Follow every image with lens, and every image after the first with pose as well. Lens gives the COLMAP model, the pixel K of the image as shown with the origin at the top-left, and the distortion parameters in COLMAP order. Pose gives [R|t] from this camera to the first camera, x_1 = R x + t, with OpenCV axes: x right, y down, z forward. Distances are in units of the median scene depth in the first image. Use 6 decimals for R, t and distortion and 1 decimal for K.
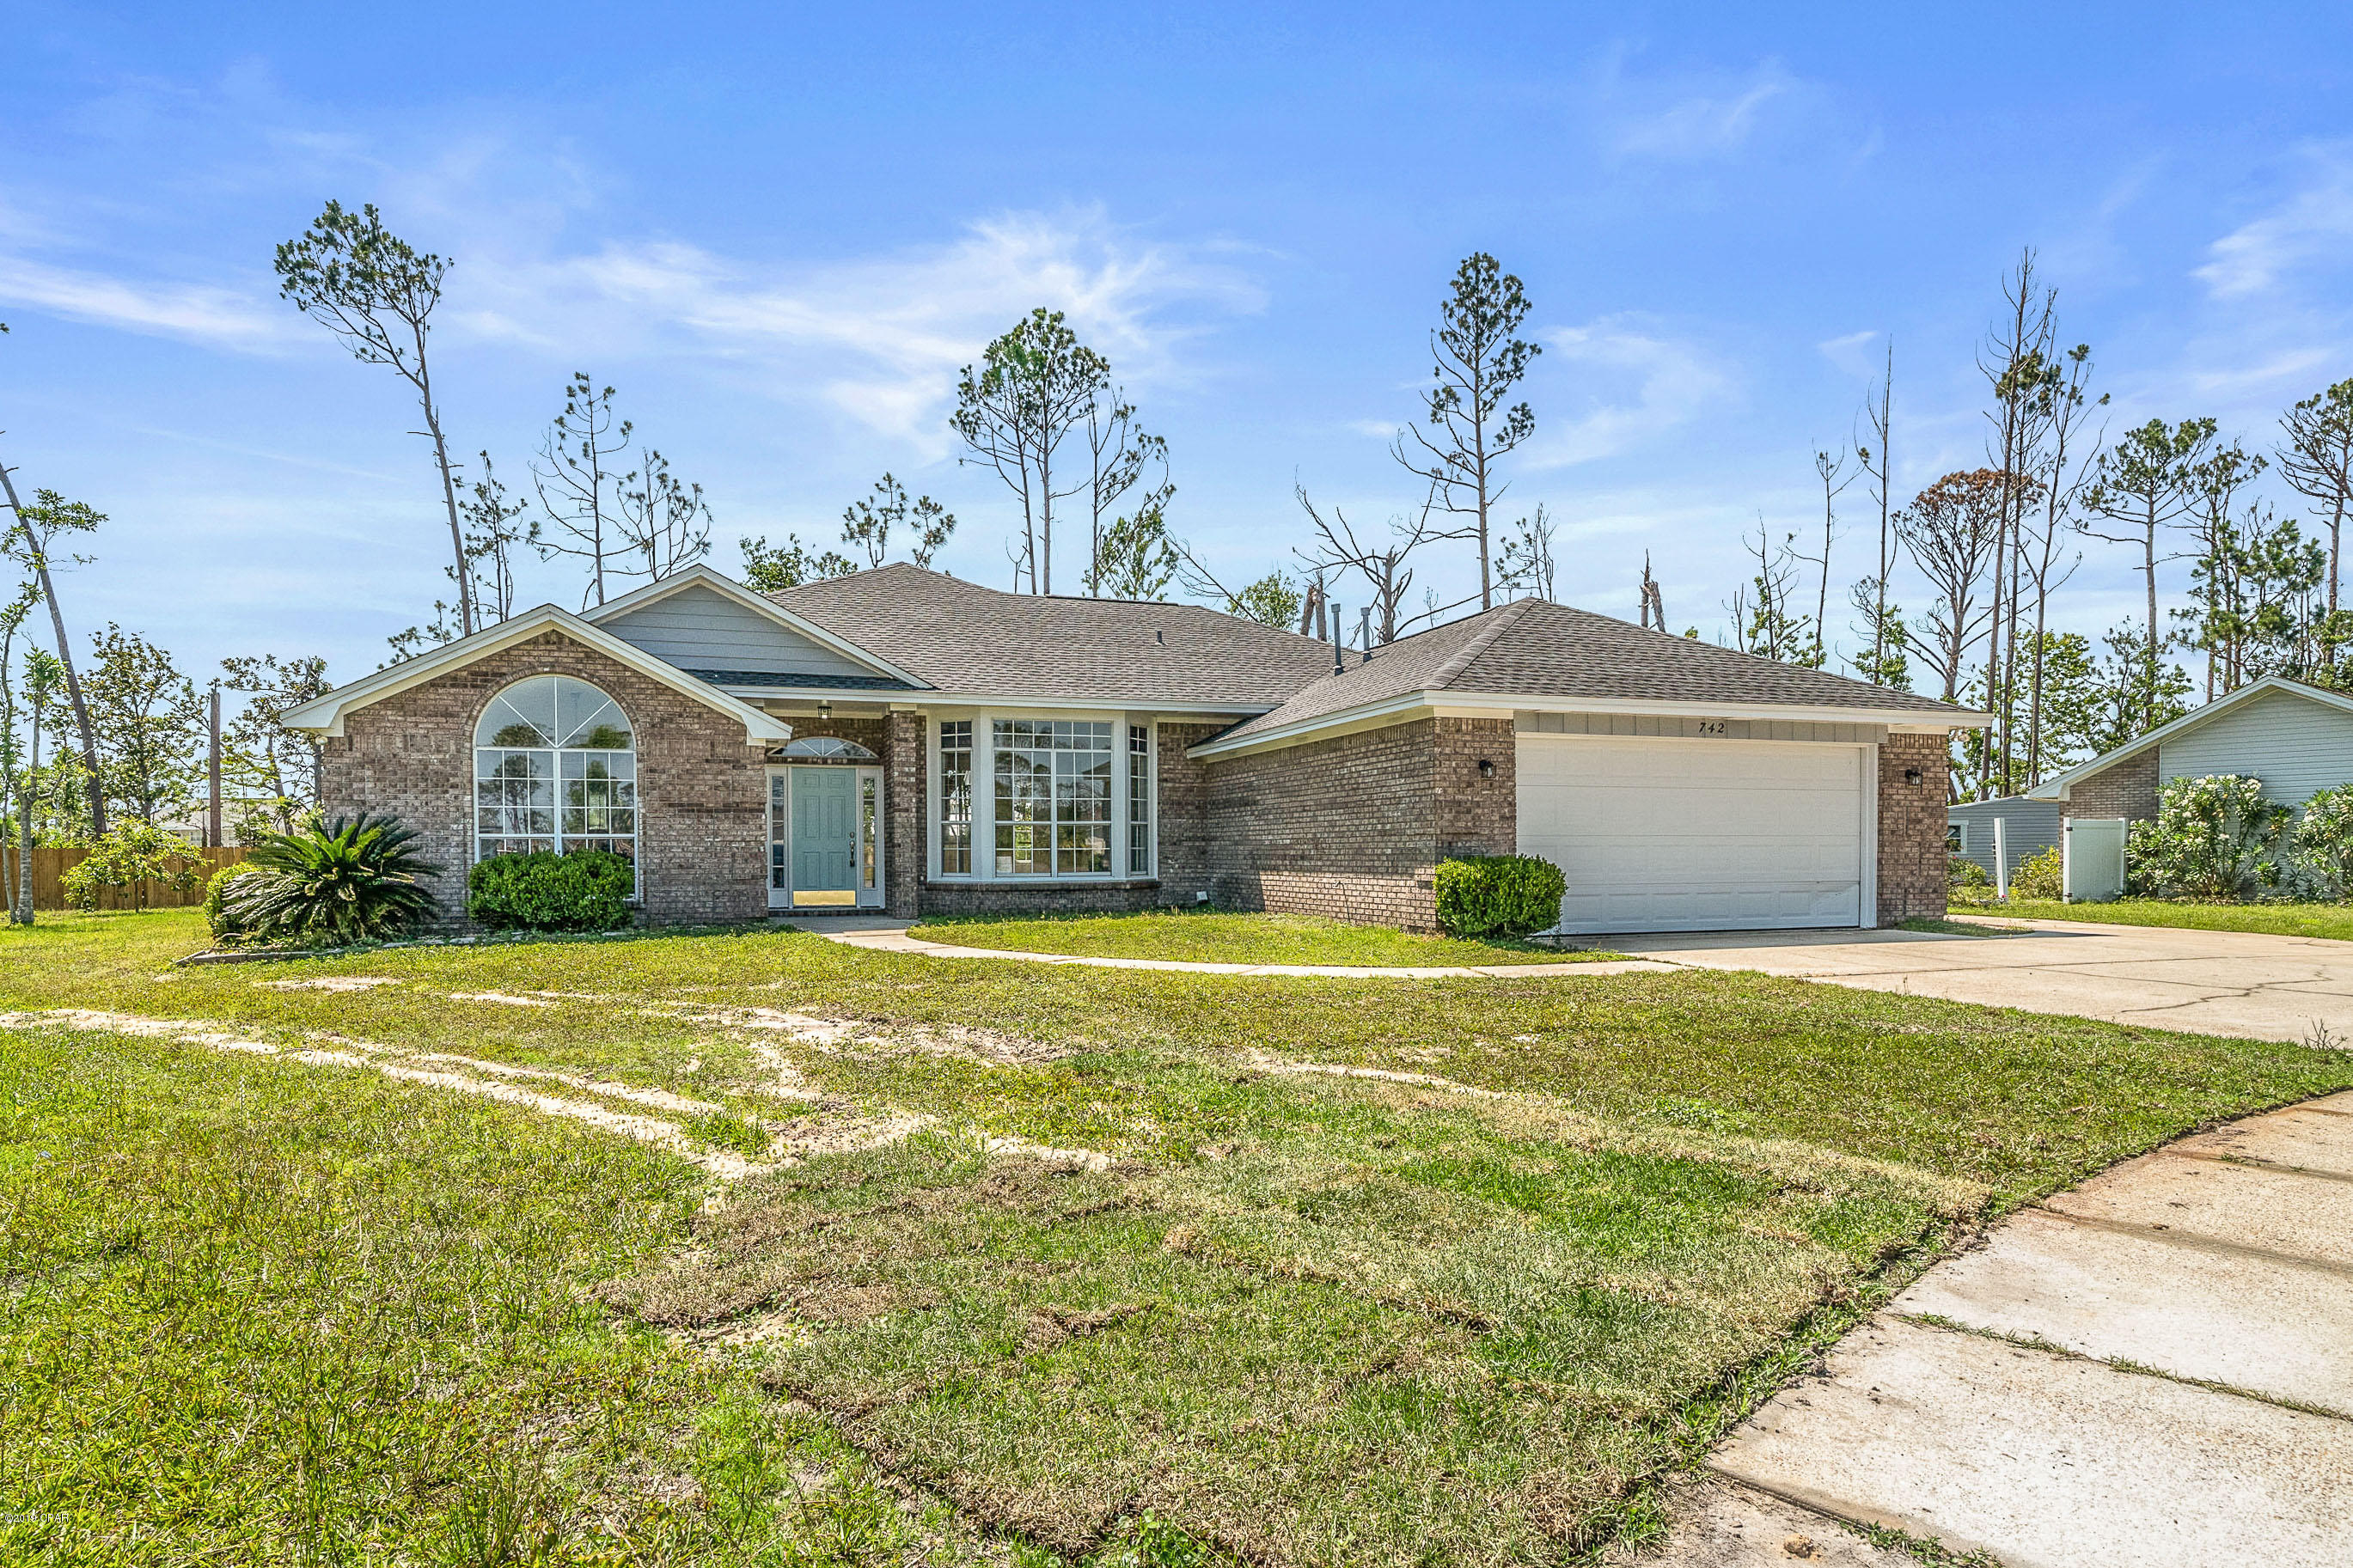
lens RADIAL K [[1240.6, 0, 1158.9], [0, 1240.6, 807.5], [0, 0, 1]] dist [-0.000493, -0.001223]
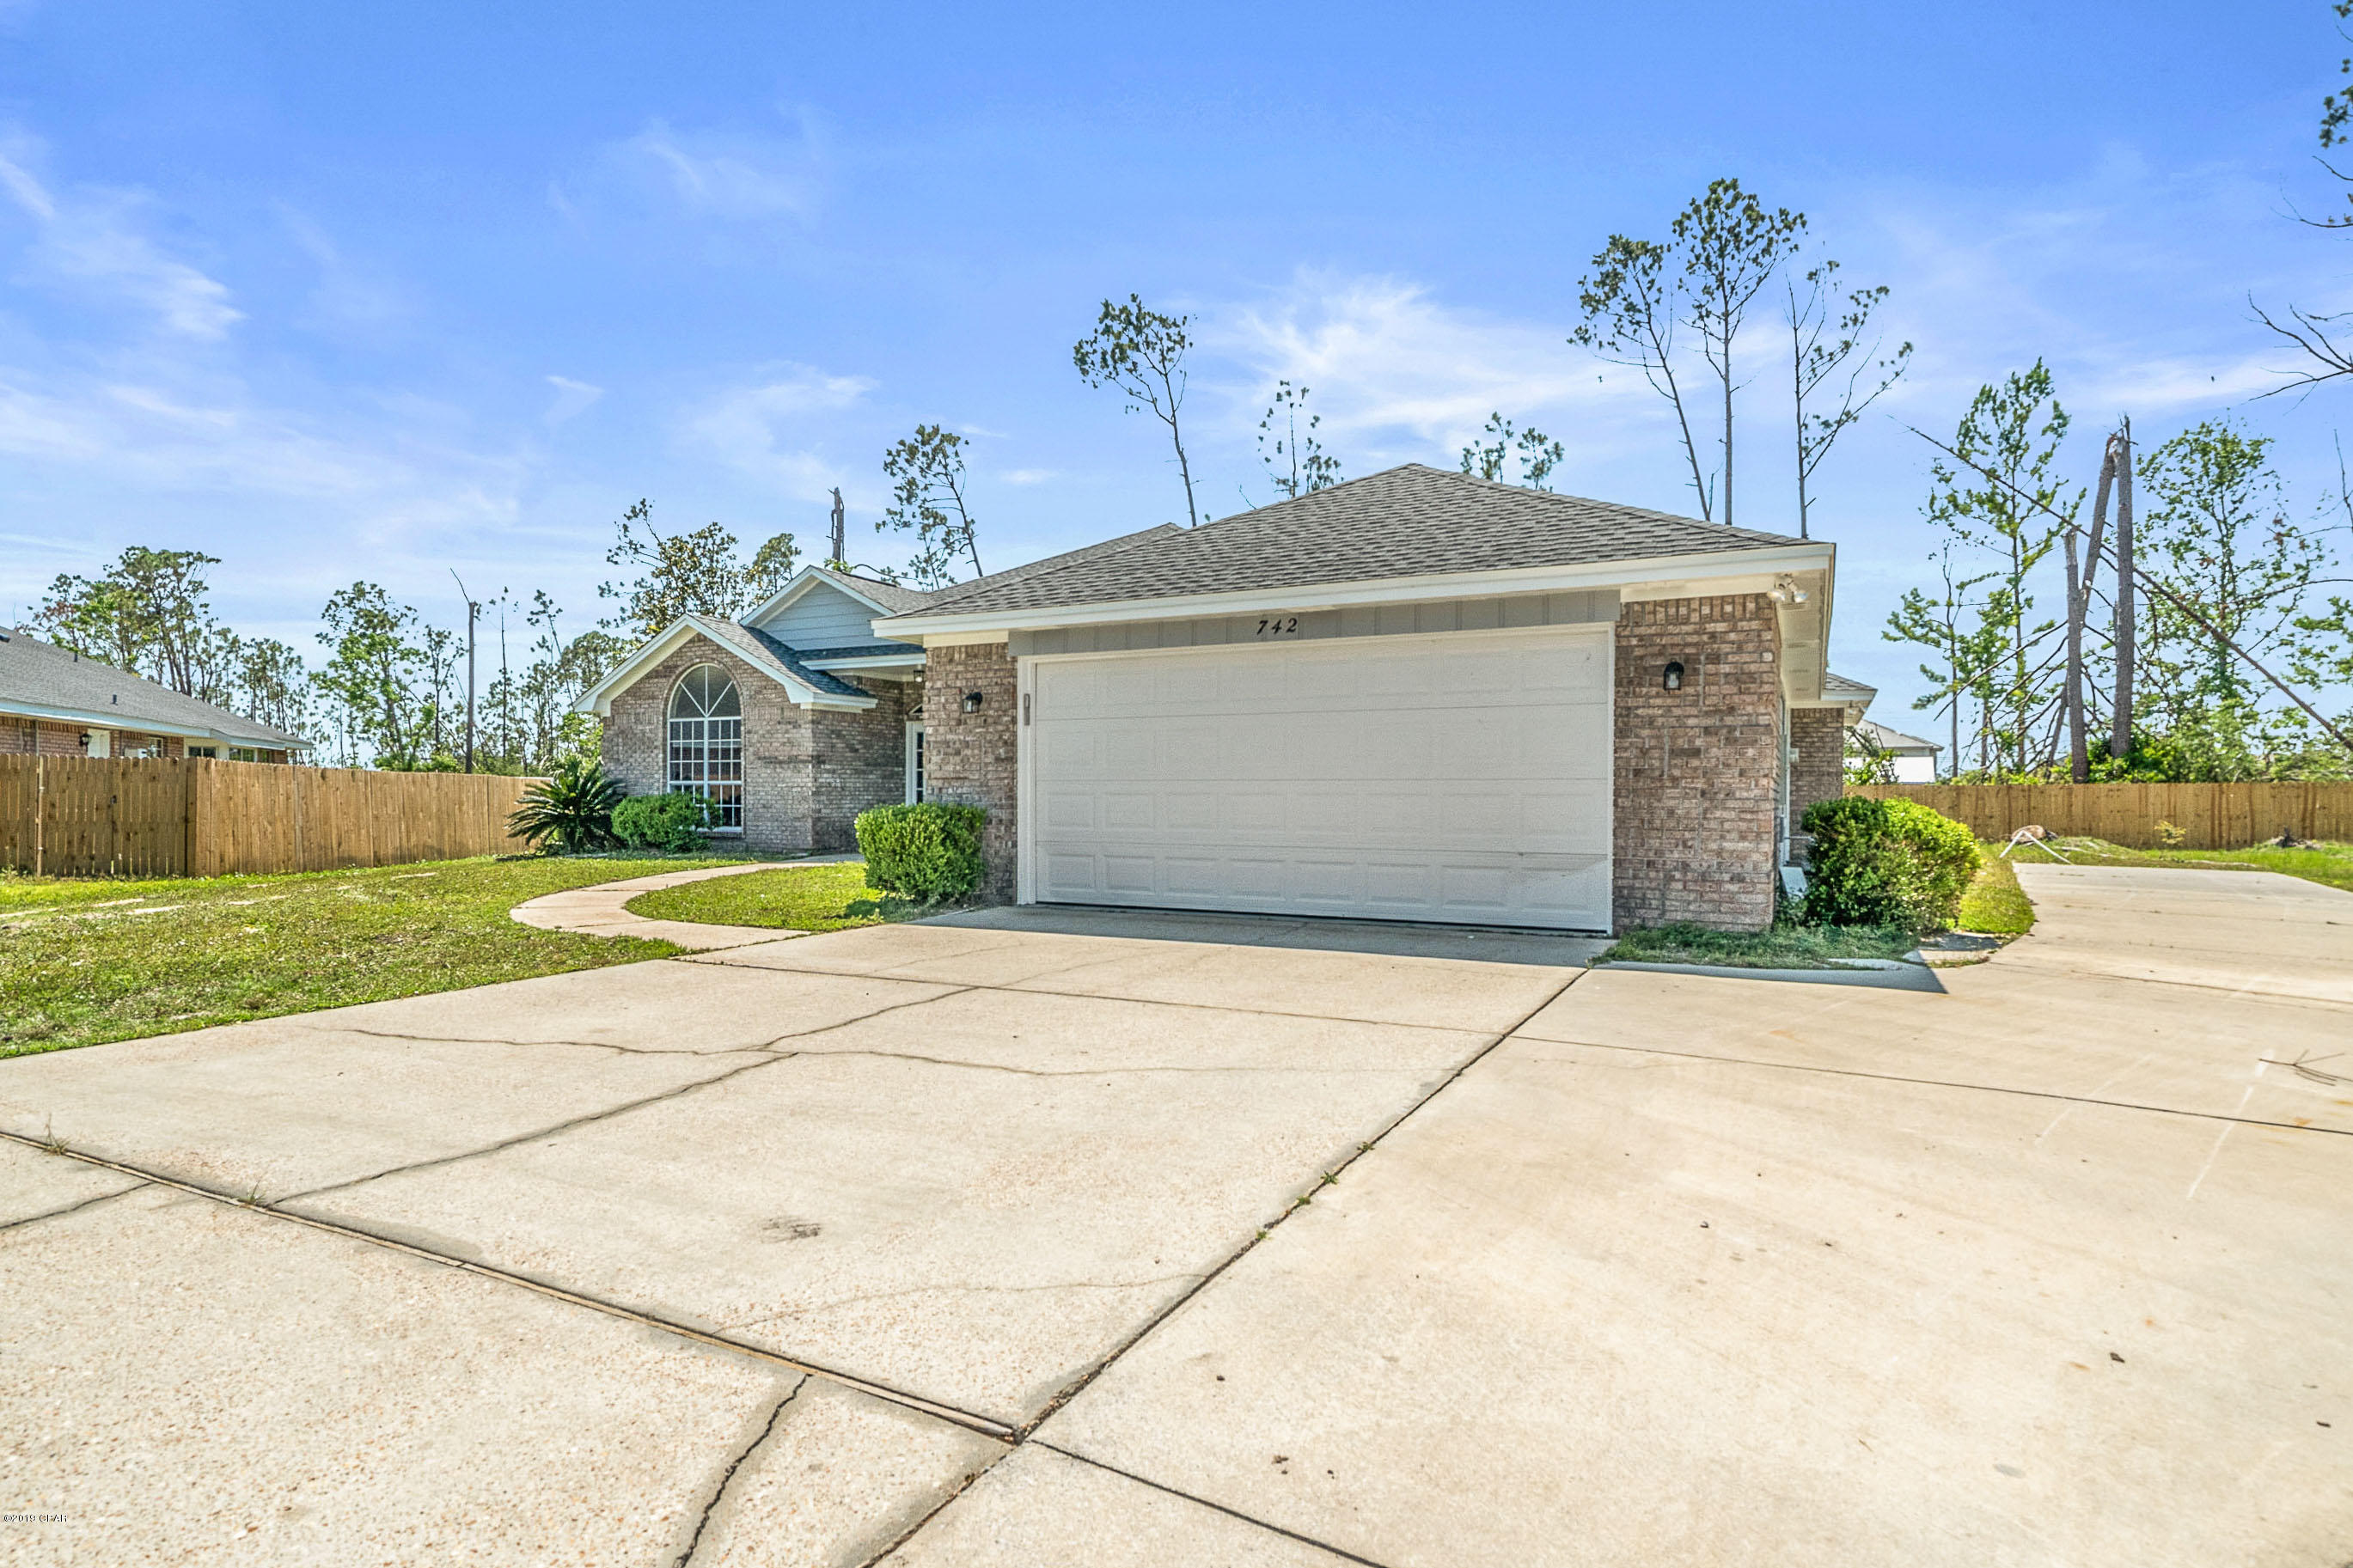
lens RADIAL K [[1208.7, 0, 1204.1], [0, 1208.7, 748.8], [0, 0, 1]] dist [-0.003674, -0.001034]
pose [[0.706098, -0.021087, -0.707800, 0.307573], [0.018192, 0.999767, -0.011637, 0.004236], [0.707880, -0.004659, 0.706317, 0.166342]]
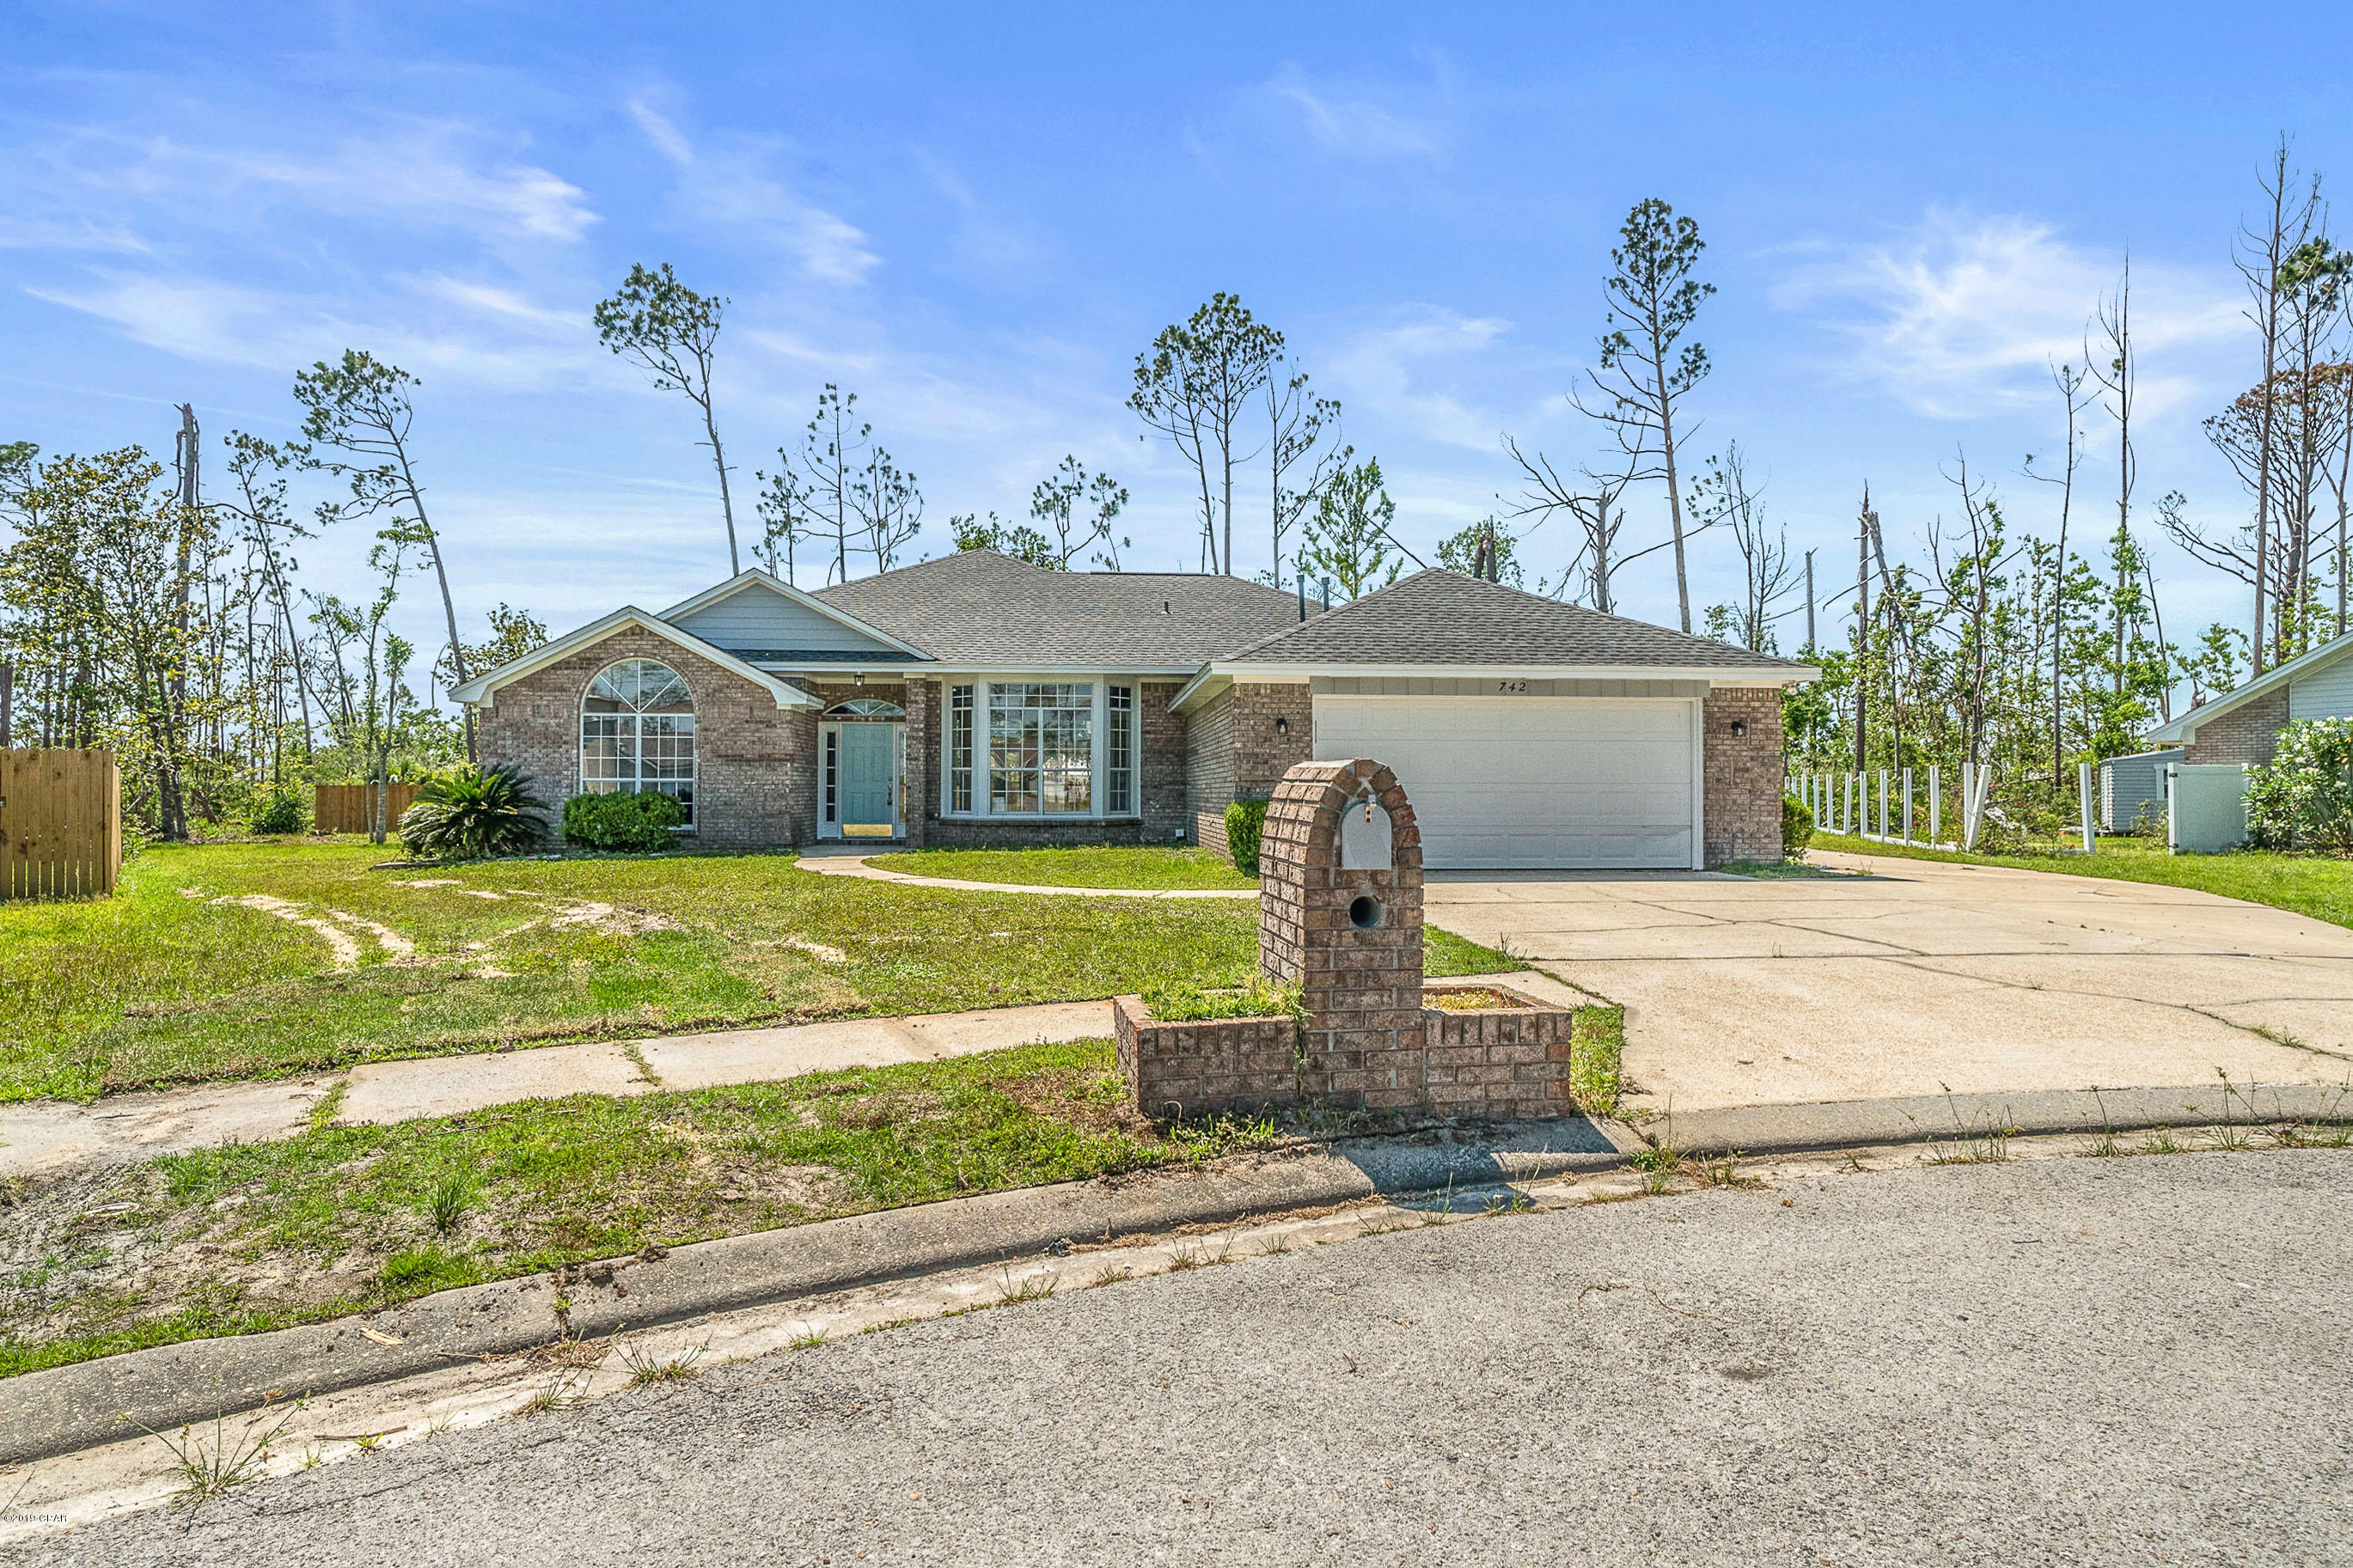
lens RADIAL K [[1223.4, 0, 1174.4], [0, 1223.4, 703.8], [0, 0, 1]] dist [0.003510, -0.010792]
pose [[0.972330, -0.011288, -0.233337, 0.138770], [0.002921, 0.999341, -0.036175, -0.003369], [0.233592, 0.034493, 0.971723, -0.050690]]
